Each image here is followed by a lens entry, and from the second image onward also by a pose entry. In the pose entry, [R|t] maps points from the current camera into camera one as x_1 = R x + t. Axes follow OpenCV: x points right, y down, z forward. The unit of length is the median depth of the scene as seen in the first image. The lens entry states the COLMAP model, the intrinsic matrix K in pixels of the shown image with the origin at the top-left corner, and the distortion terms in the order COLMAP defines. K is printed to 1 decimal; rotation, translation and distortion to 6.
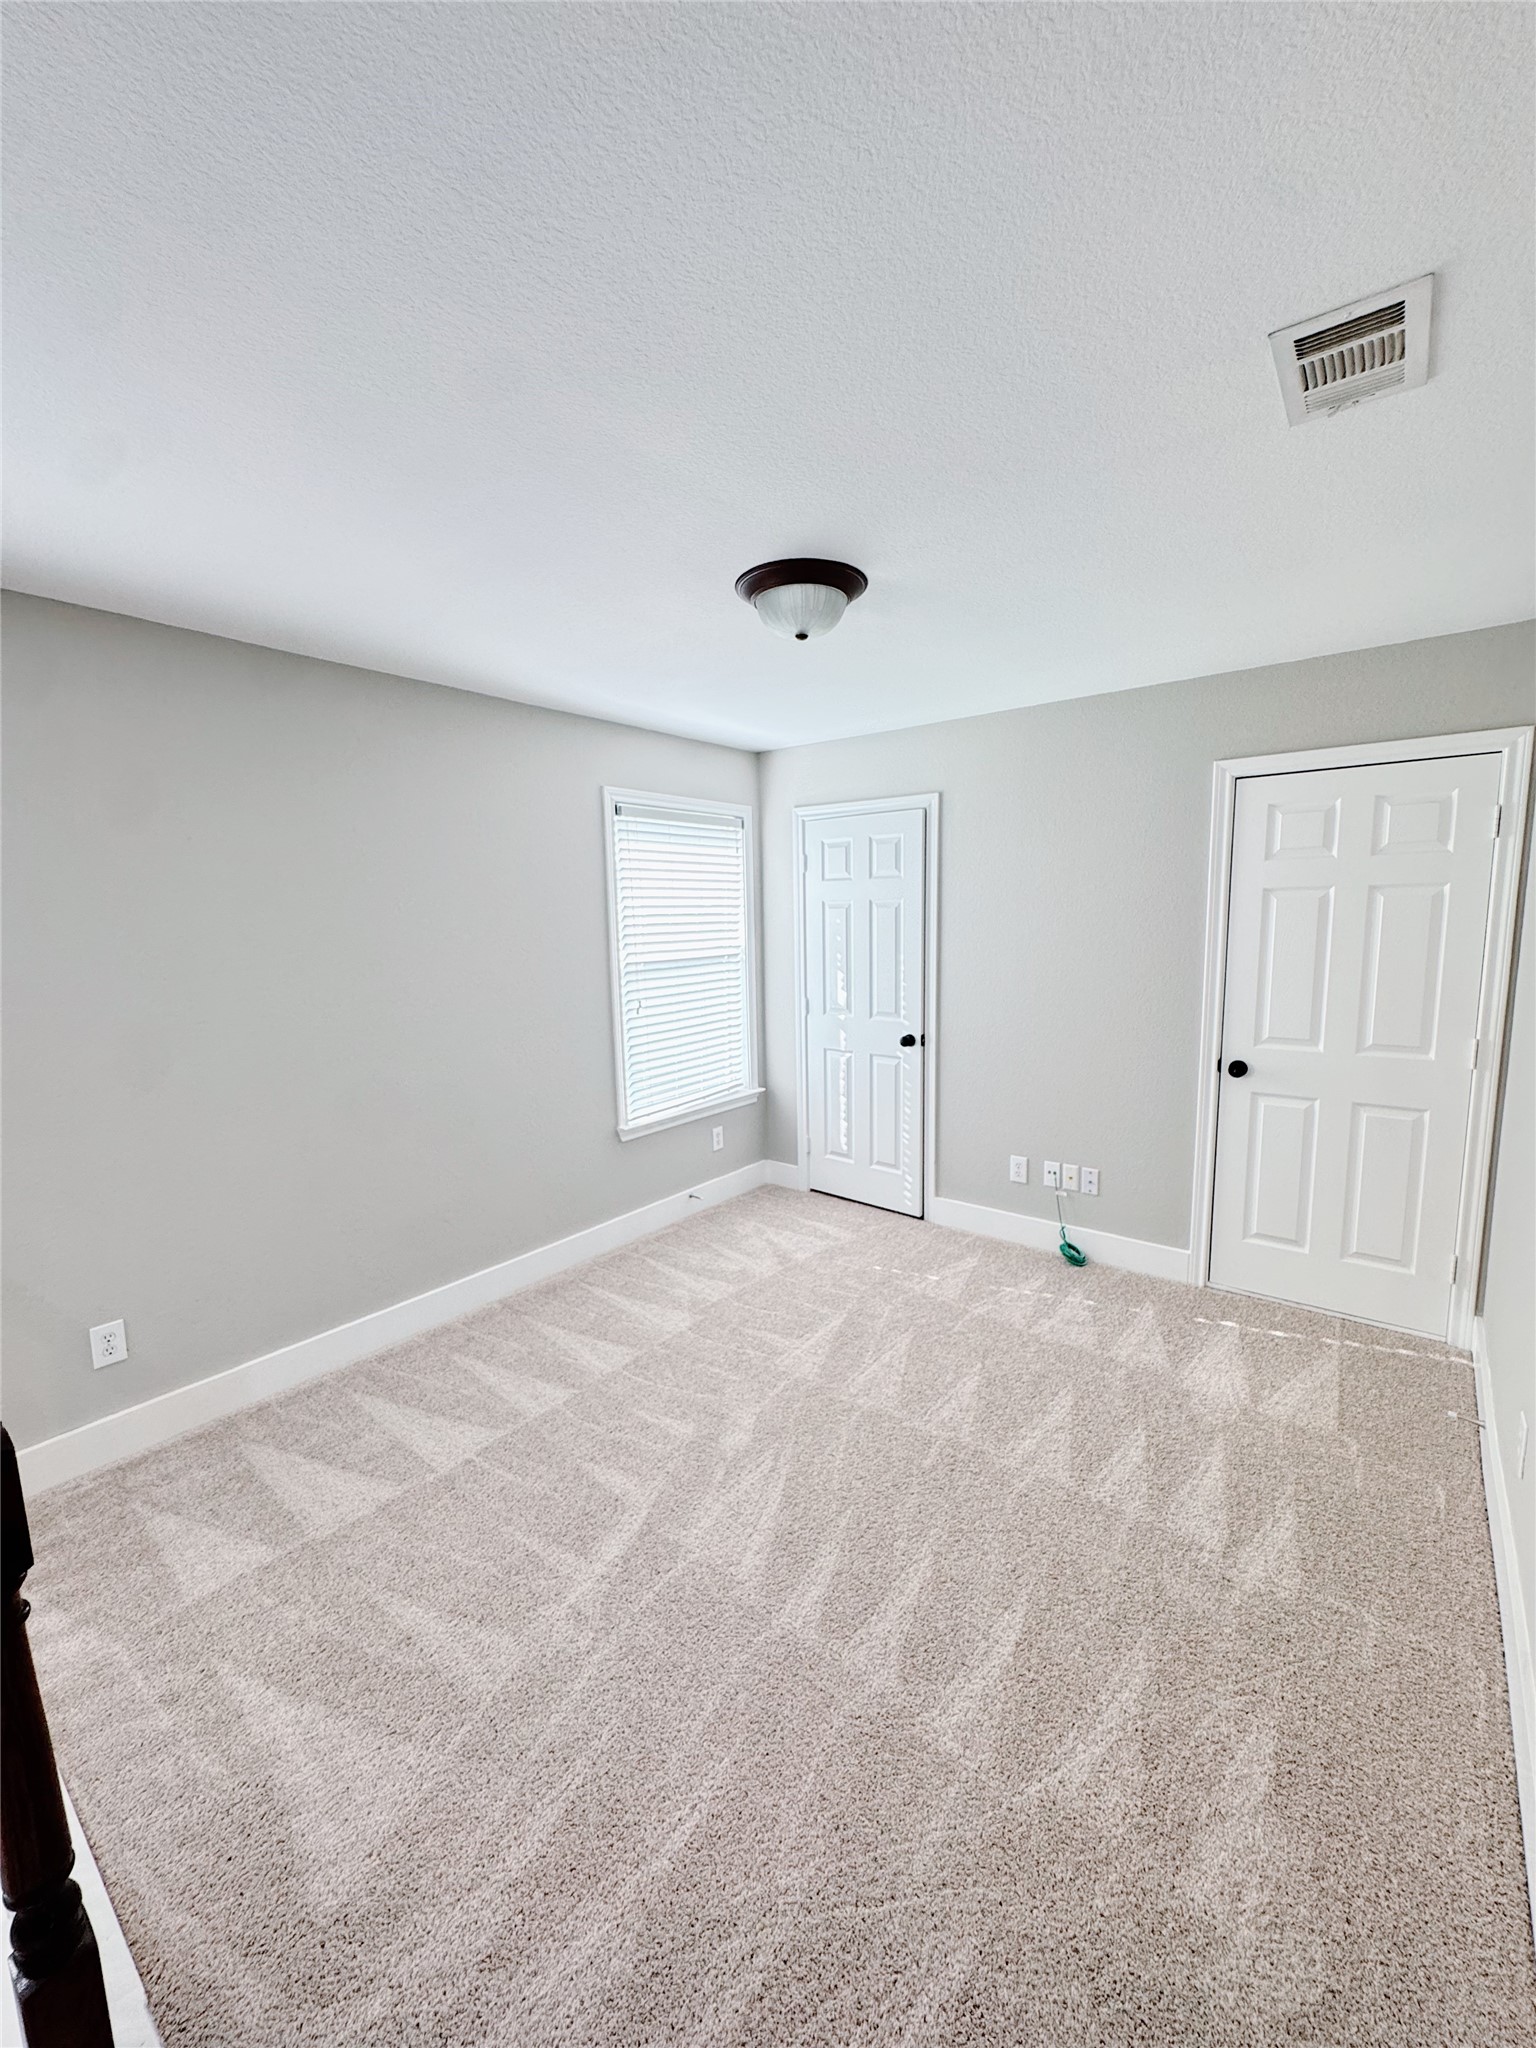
lens RADIAL K [[831.4, 0, 769.4], [0, 831.4, 1022.5], [0, 0, 1]] dist [-0.008906, 0.001421]
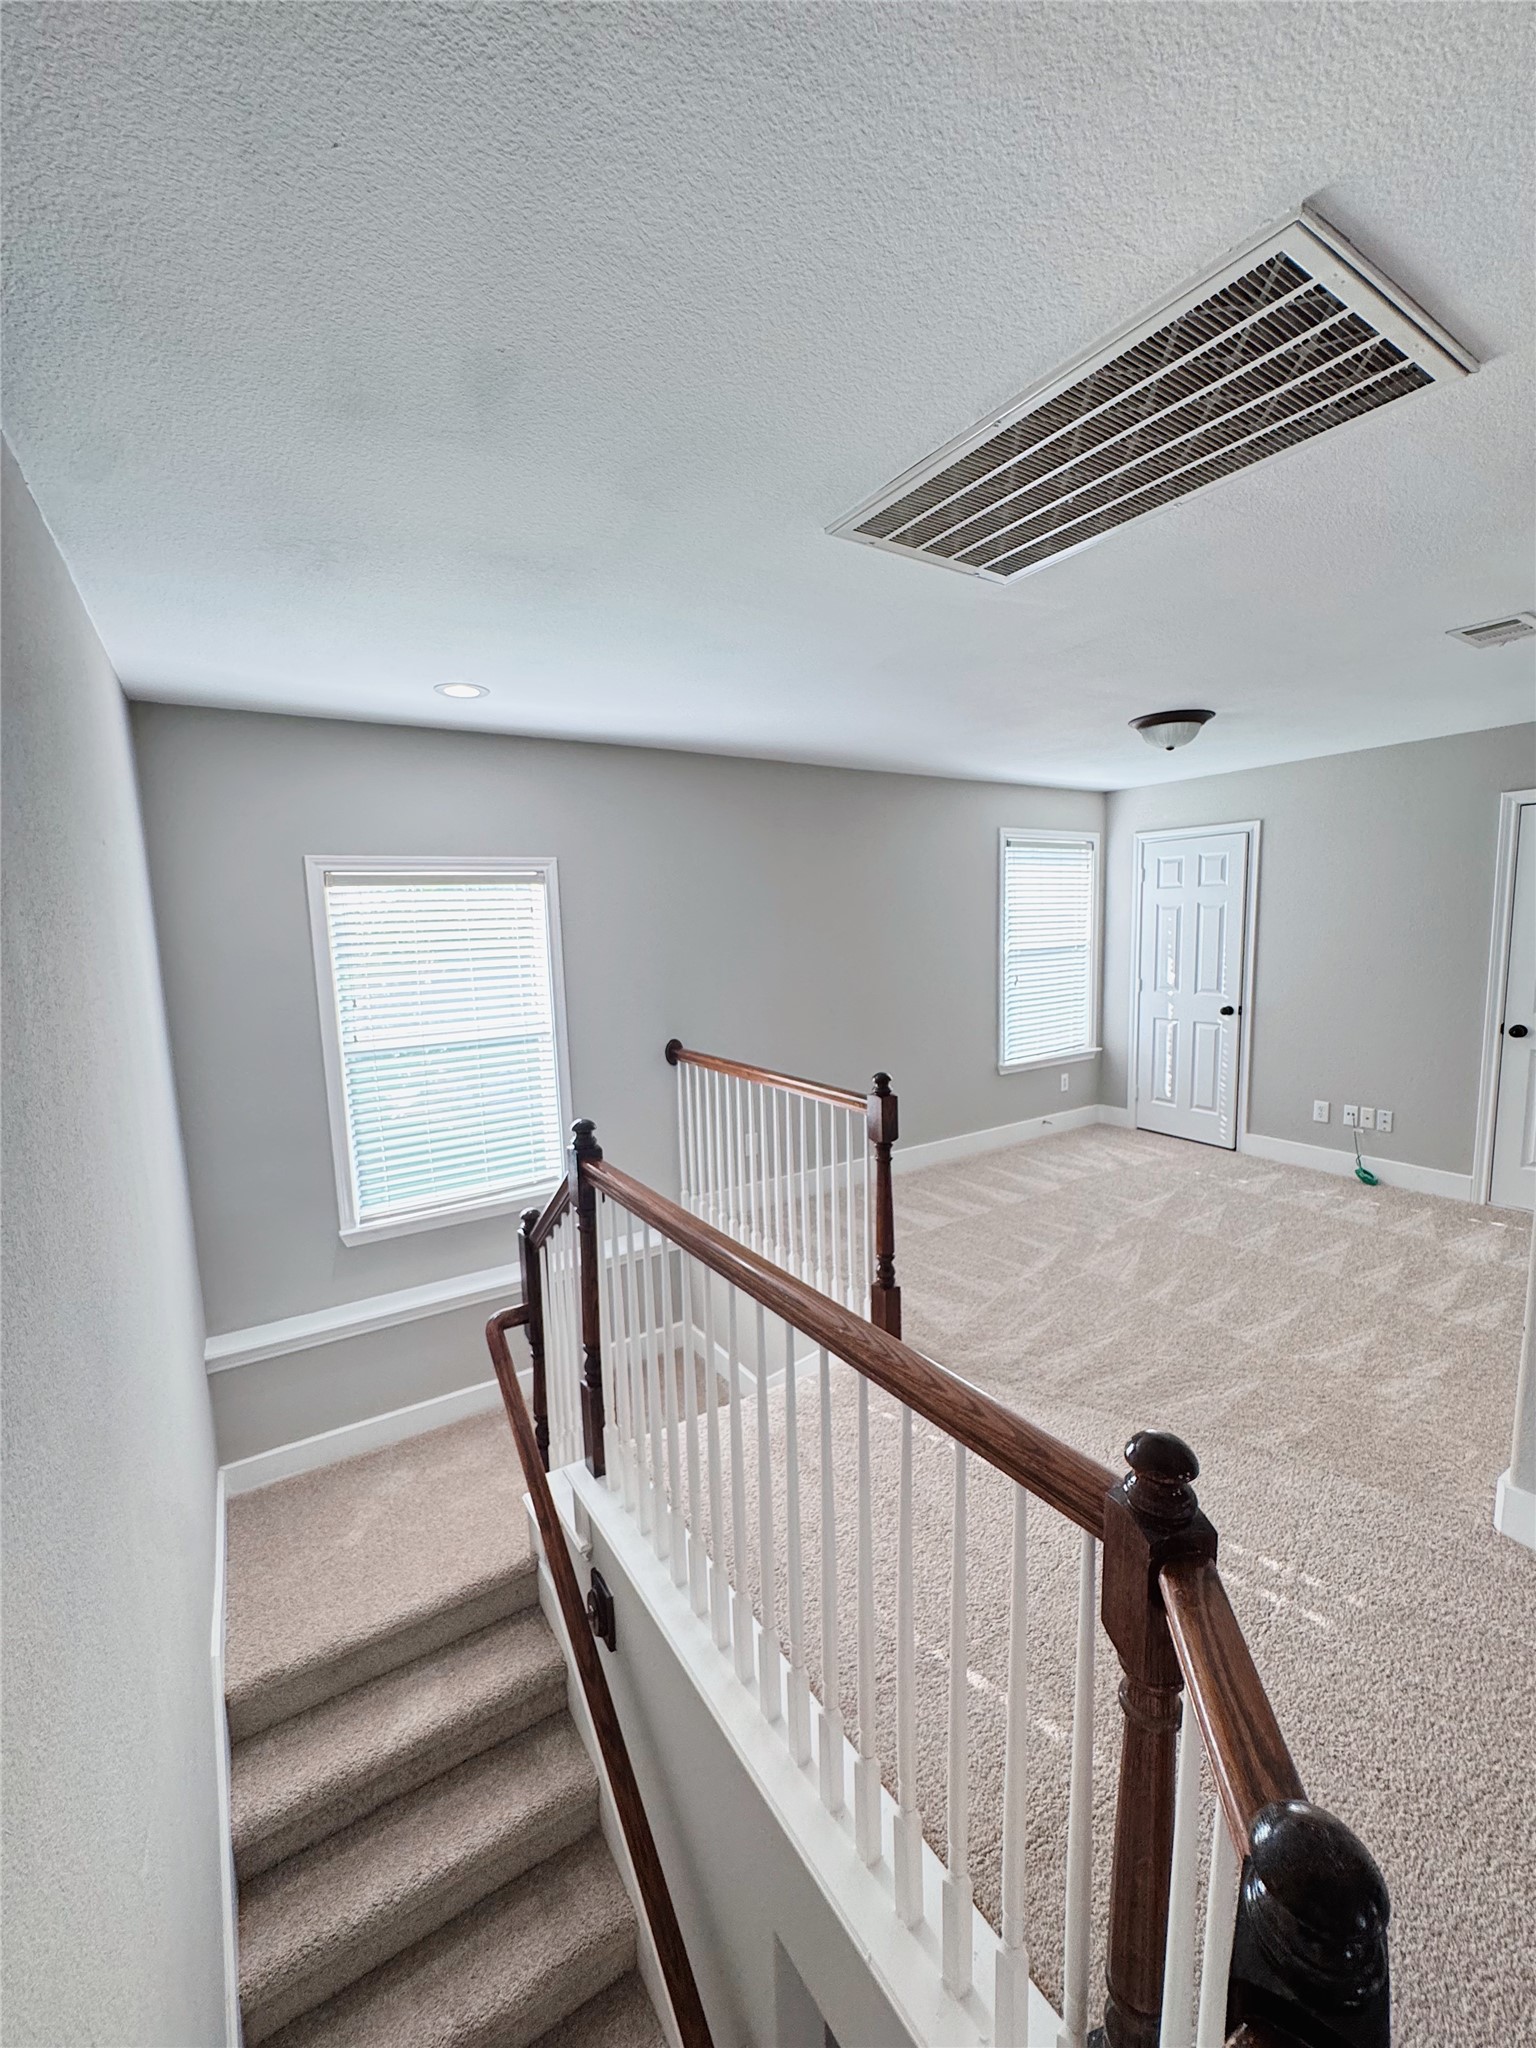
lens RADIAL K [[831.4, 0, 767.2], [0, 831.4, 1024.8], [0, 0, 1]] dist [-0.008906, 0.001421]
pose [[0.945634, 0.031815, -0.323672, -0.100398], [-0.032523, 0.999466, 0.003225, 0.068235], [0.323601, 0.007477, 0.946164, -0.495902]]
